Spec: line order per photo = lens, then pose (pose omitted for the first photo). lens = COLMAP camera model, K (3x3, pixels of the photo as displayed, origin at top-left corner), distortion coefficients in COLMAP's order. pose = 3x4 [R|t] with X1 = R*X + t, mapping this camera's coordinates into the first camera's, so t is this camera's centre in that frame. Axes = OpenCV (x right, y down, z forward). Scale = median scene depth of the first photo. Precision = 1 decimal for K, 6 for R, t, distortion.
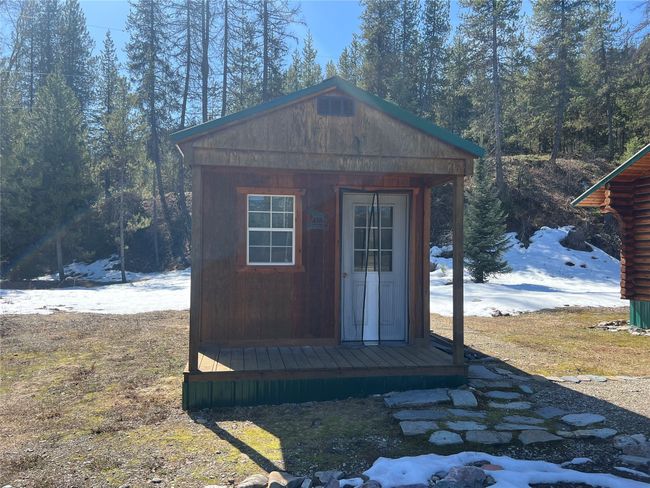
lens RADIAL K [[498.0, 0, 325.0], [0, 498.0, 244.0], [0, 0, 1]] dist [0.014429, -0.003638]
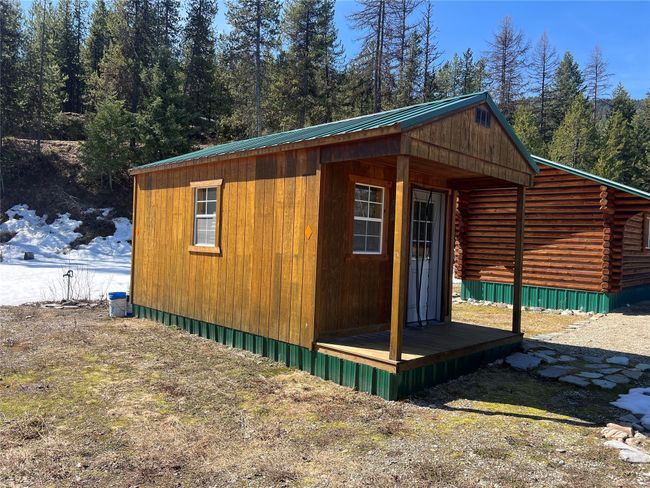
lens RADIAL K [[497.9, 0, 316.4], [0, 497.9, 246.3], [0, 0, 1]] dist [0.027489, -0.003589]
pose [[0.806884, 0.018515, 0.590420, -0.807070], [-0.042232, 0.998759, 0.026395, 0.004275], [-0.589199, -0.046233, 0.806665, 0.241633]]
